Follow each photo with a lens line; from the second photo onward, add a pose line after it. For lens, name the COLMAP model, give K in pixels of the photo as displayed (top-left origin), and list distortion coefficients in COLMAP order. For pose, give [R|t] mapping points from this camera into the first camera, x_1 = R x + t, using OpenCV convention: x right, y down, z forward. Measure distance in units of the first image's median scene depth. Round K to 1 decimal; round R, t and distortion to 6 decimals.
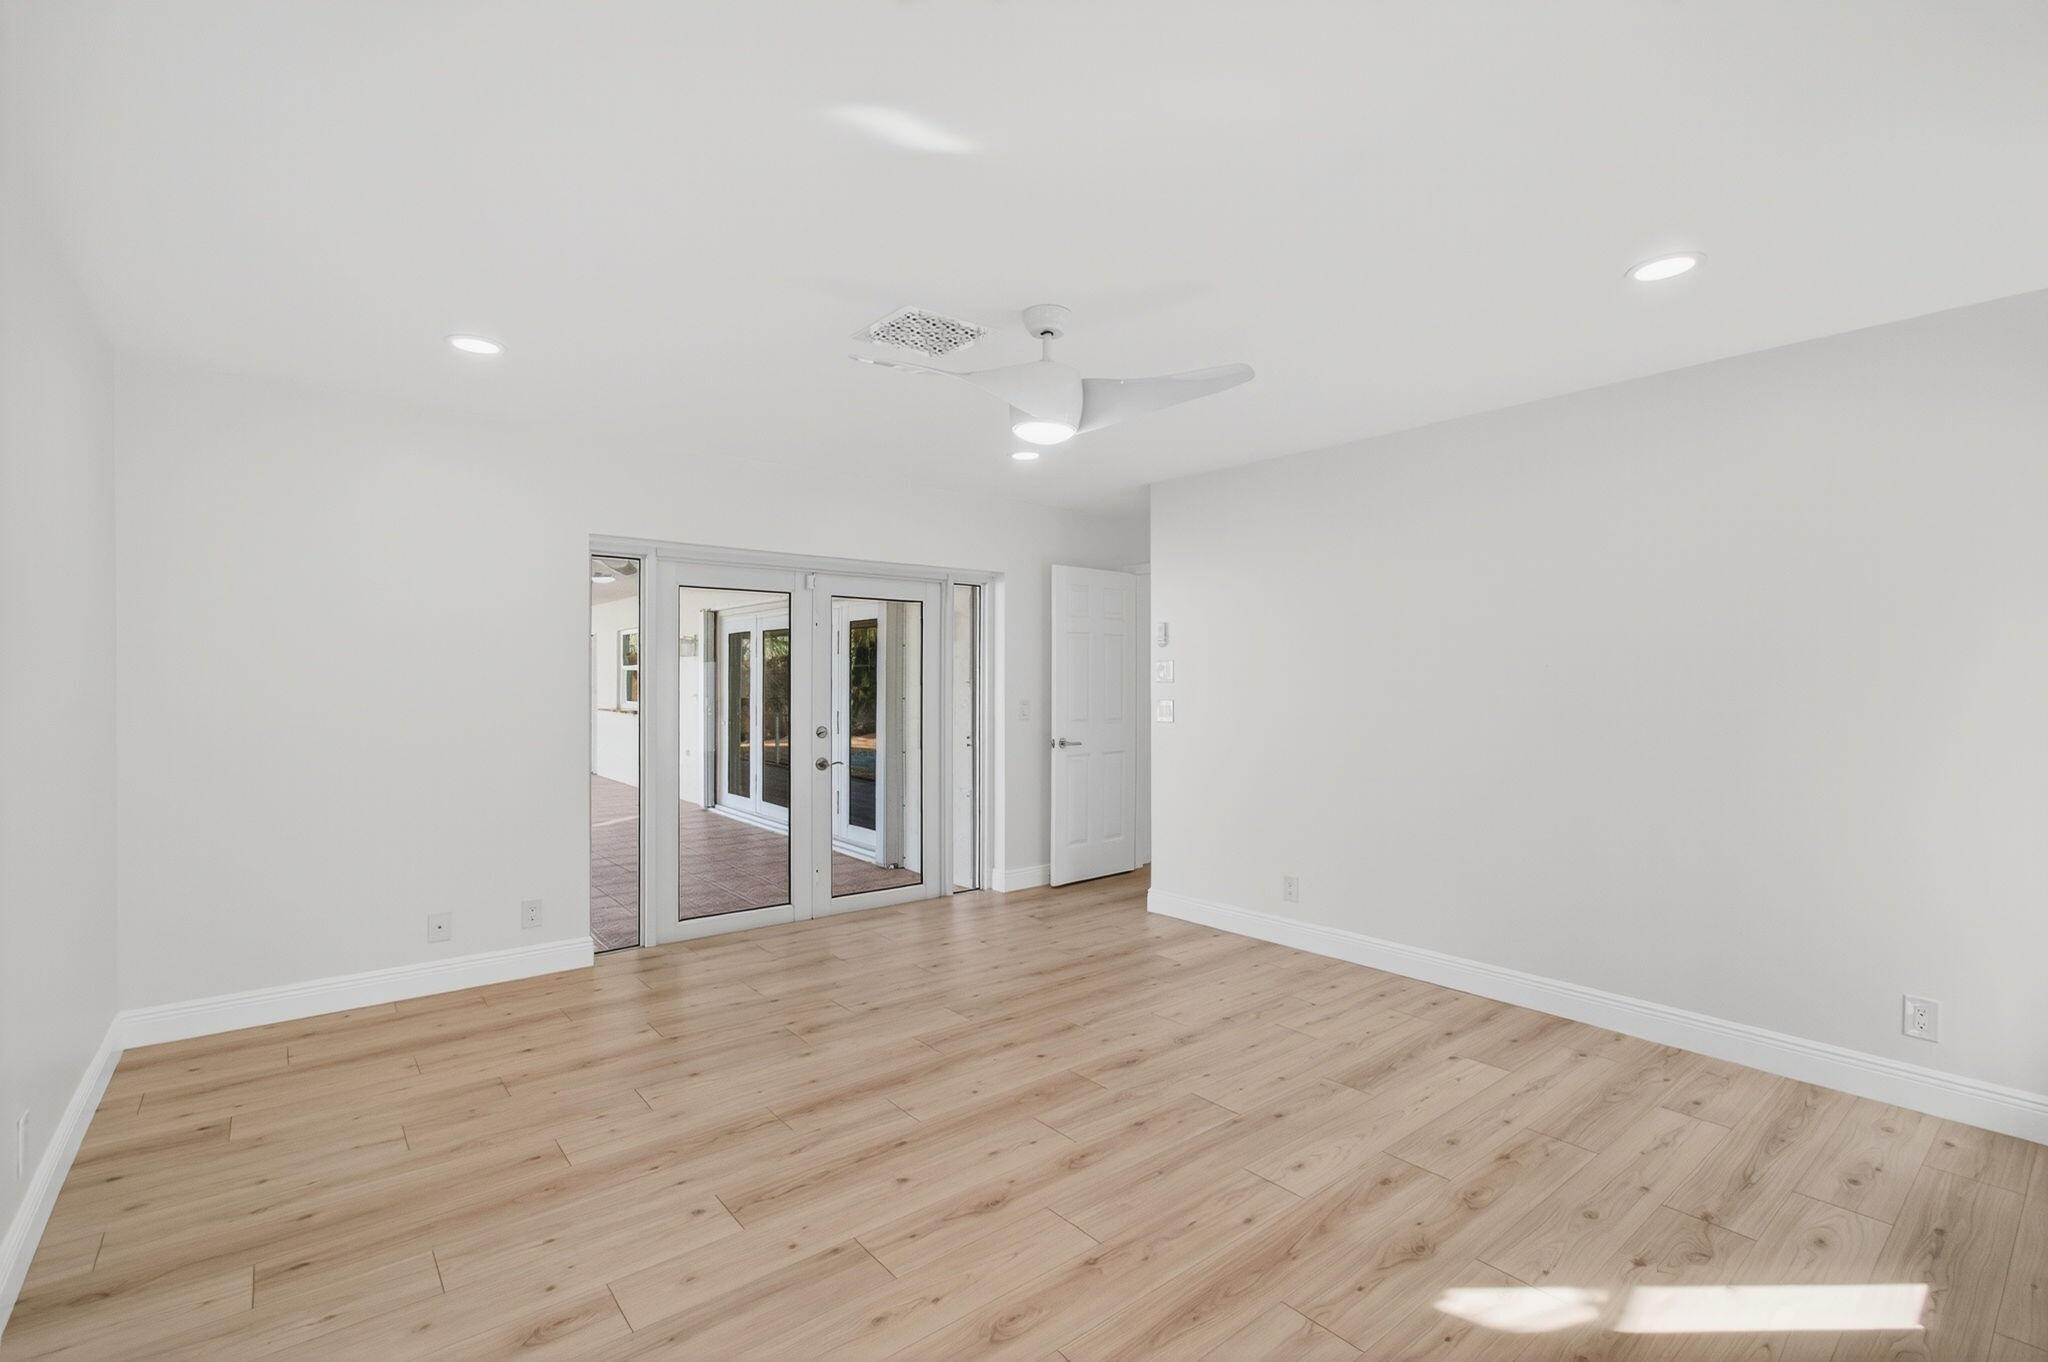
lens RADIAL K [[911.6, 0, 1009.7], [0, 911.6, 685.2], [0, 0, 1]] dist [-0.014645, 0.002924]
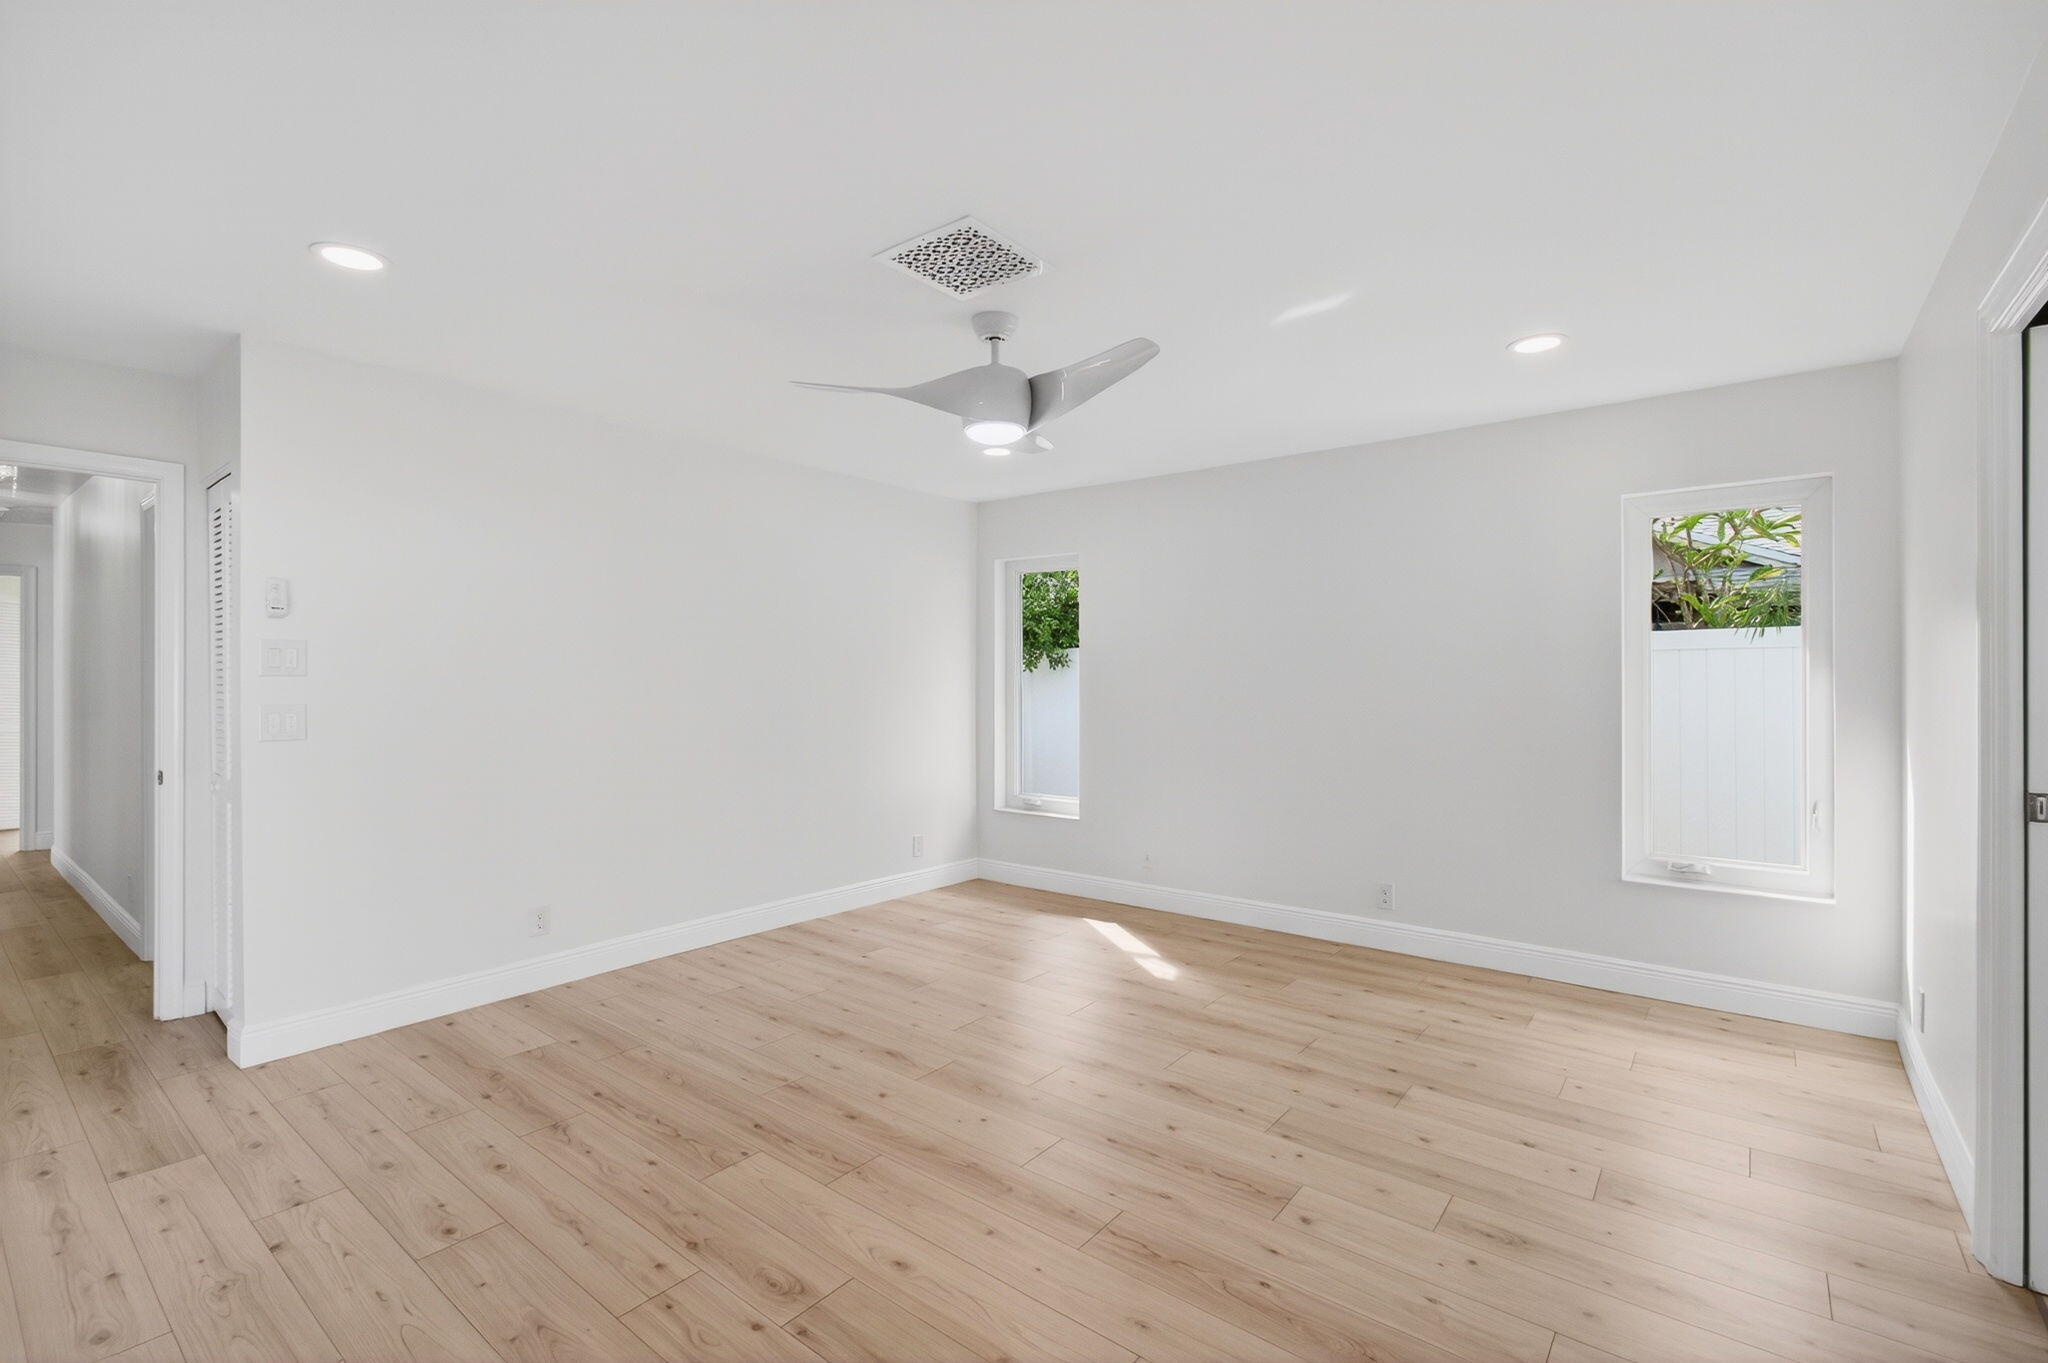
lens RADIAL K [[911.6, 0, 1008.8], [0, 911.6, 677.9], [0, 0, 1]] dist [-0.014645, 0.002924]
pose [[-0.214444, -0.000920, 0.976736, -0.760859], [0.002482, 0.999996, 0.001487, -0.002601], [-0.976733, 0.002743, -0.214441, 0.941662]]
